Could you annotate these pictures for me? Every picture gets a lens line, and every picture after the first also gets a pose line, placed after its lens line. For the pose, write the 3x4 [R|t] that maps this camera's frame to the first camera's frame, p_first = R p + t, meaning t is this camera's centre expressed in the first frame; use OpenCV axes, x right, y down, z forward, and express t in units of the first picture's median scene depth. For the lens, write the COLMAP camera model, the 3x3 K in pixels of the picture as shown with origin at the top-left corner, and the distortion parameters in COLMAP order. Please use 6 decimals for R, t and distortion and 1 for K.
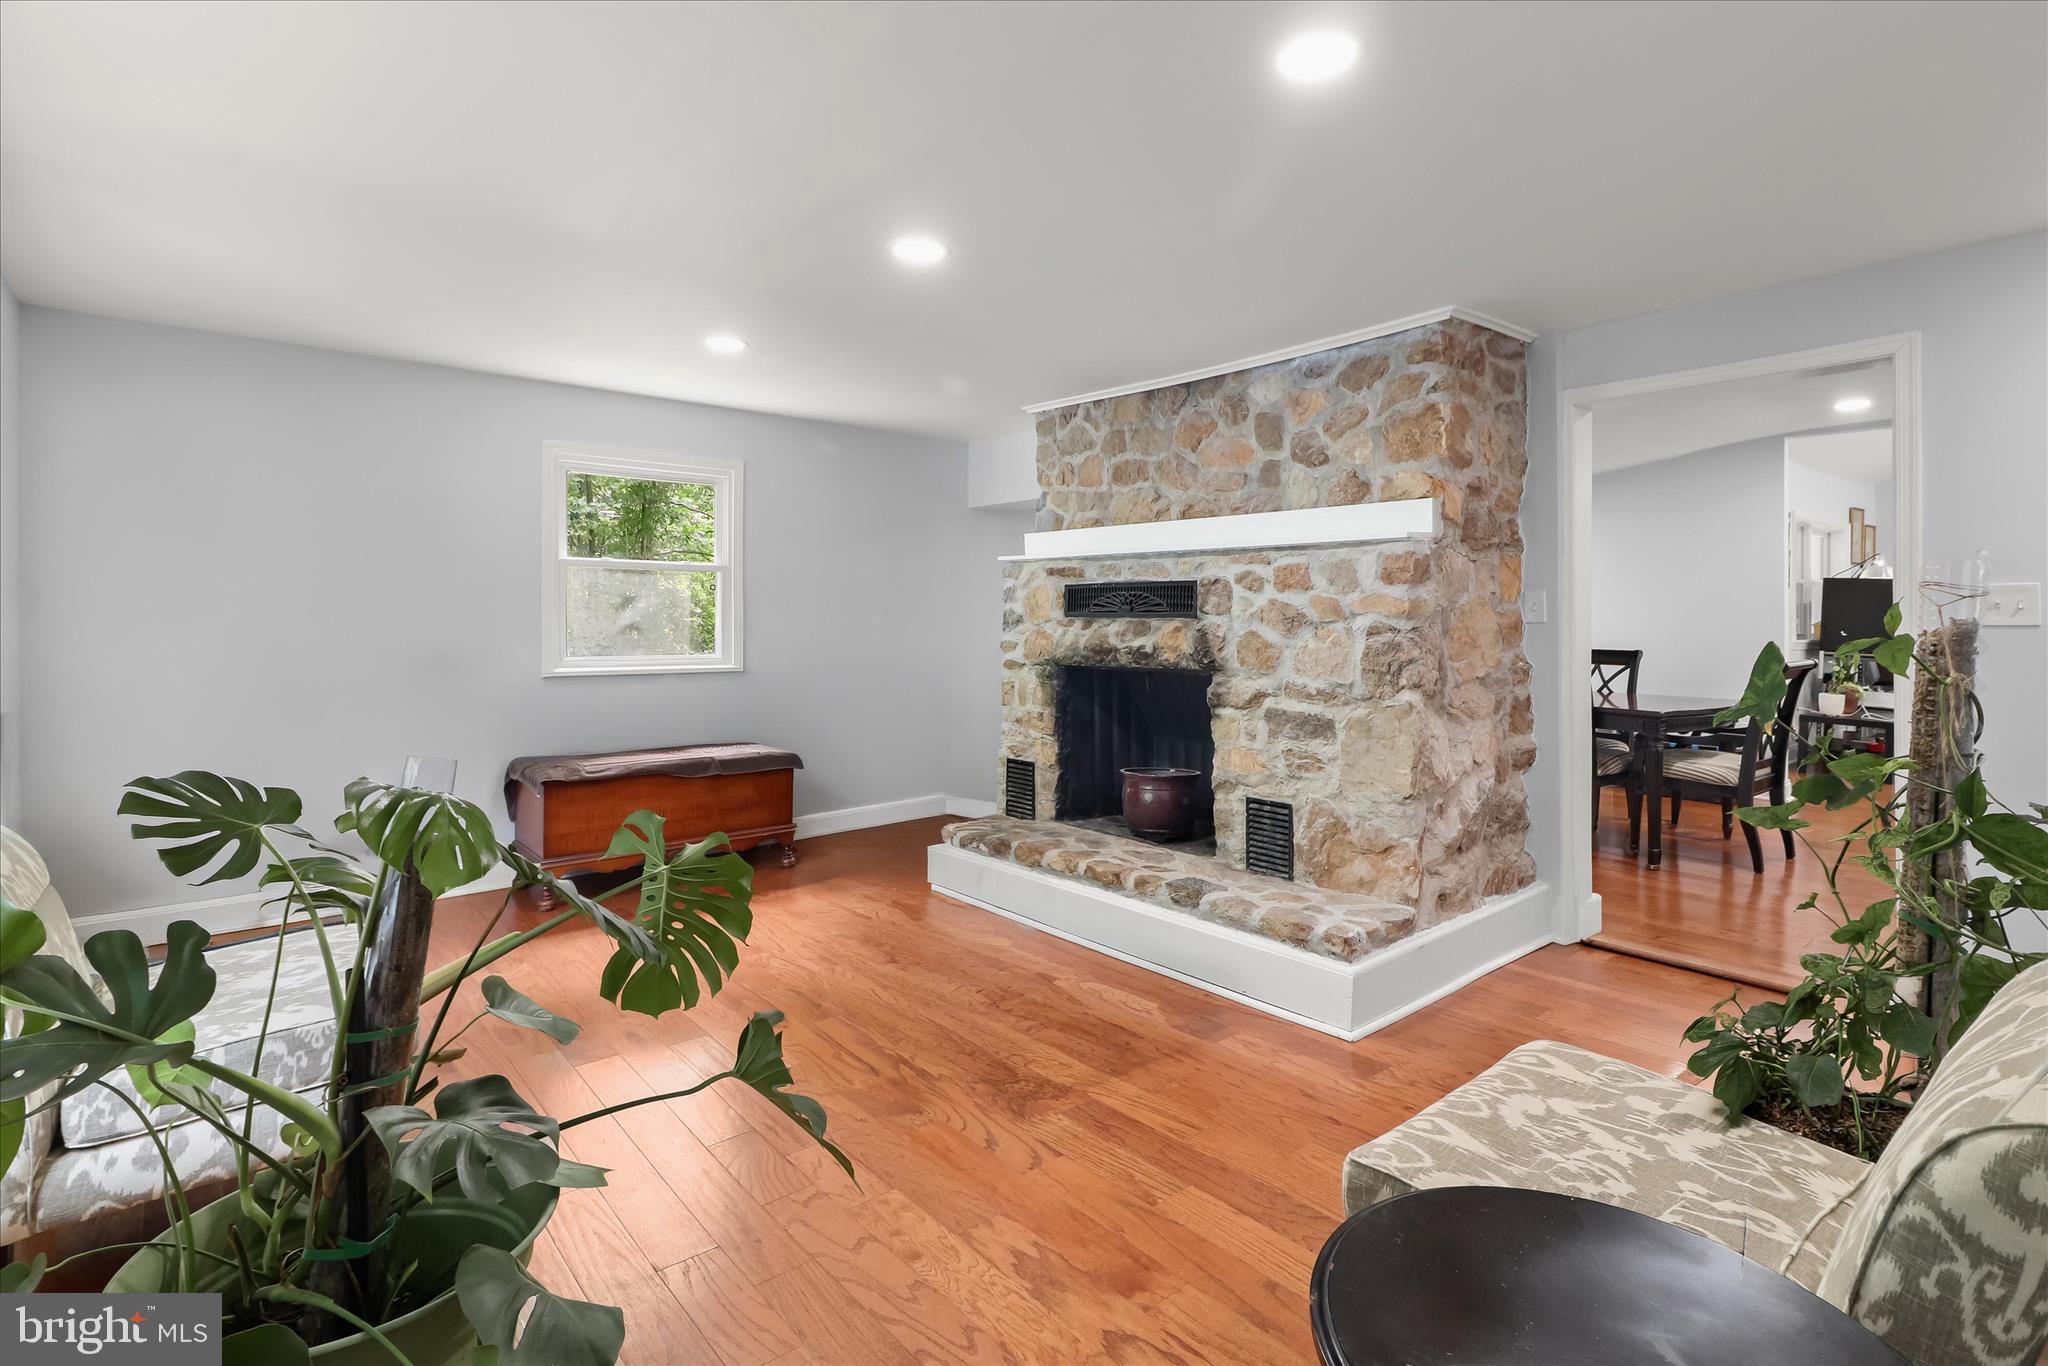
lens RADIAL K [[960.6, 0, 1039.2], [0, 960.6, 635.0], [0, 0, 1]] dist [0.008218, 0.000187]
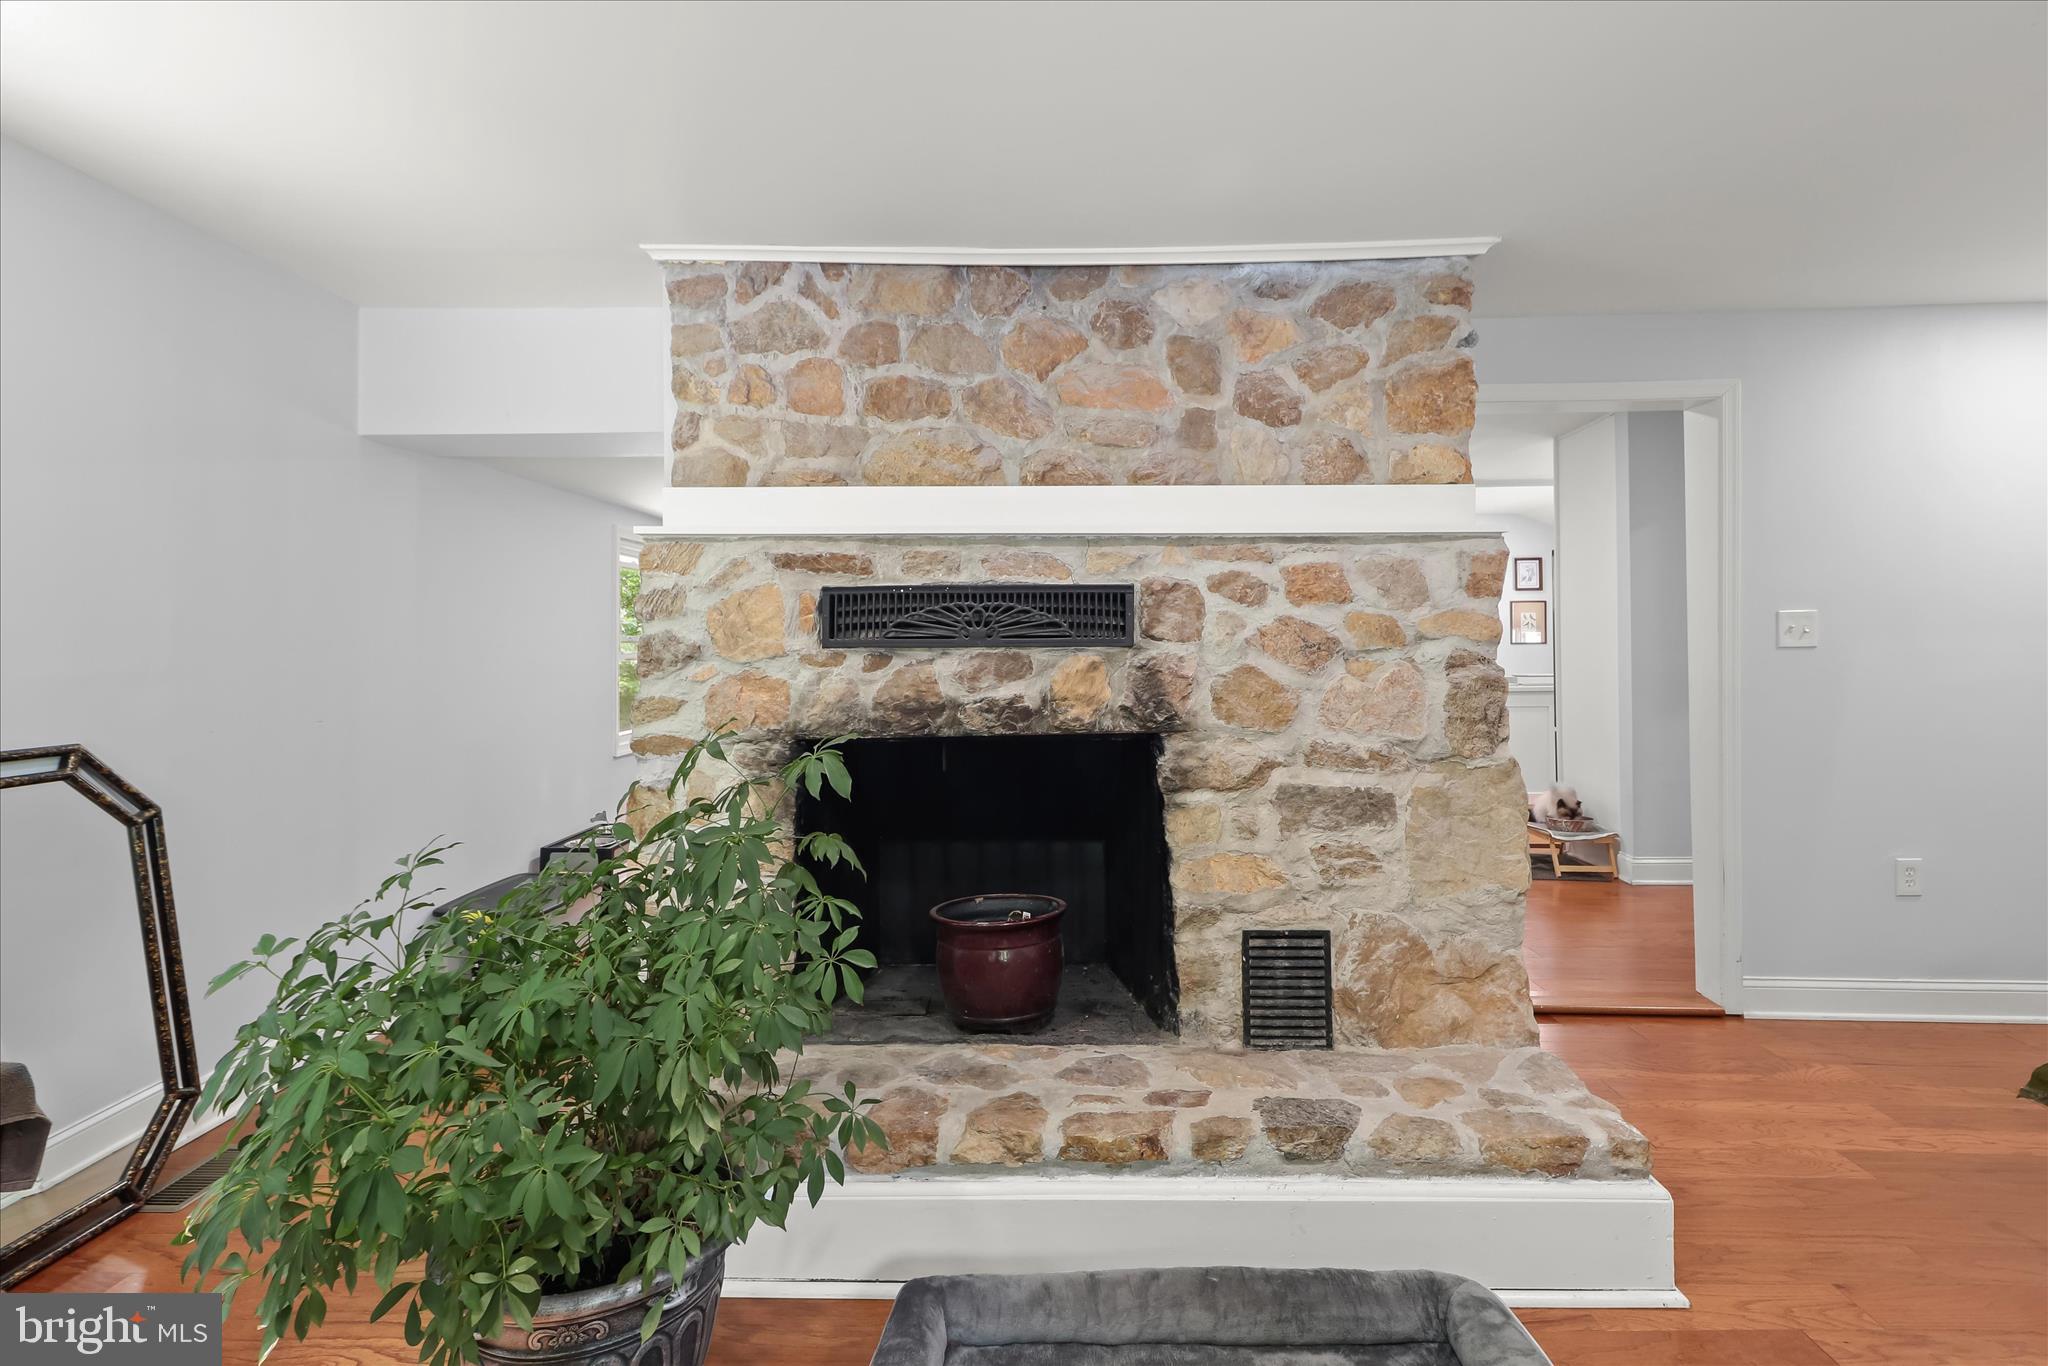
lens RADIAL K [[960.6, 0, 1039.2], [0, 960.6, 635.0], [0, 0, 1]] dist [0.008218, 0.000187]
pose [[0.678749, 0.002524, 0.734366, -0.330933], [0.022270, 0.999463, -0.024019, -0.012266], [-0.734032, 0.032657, 0.678329, 0.652688]]
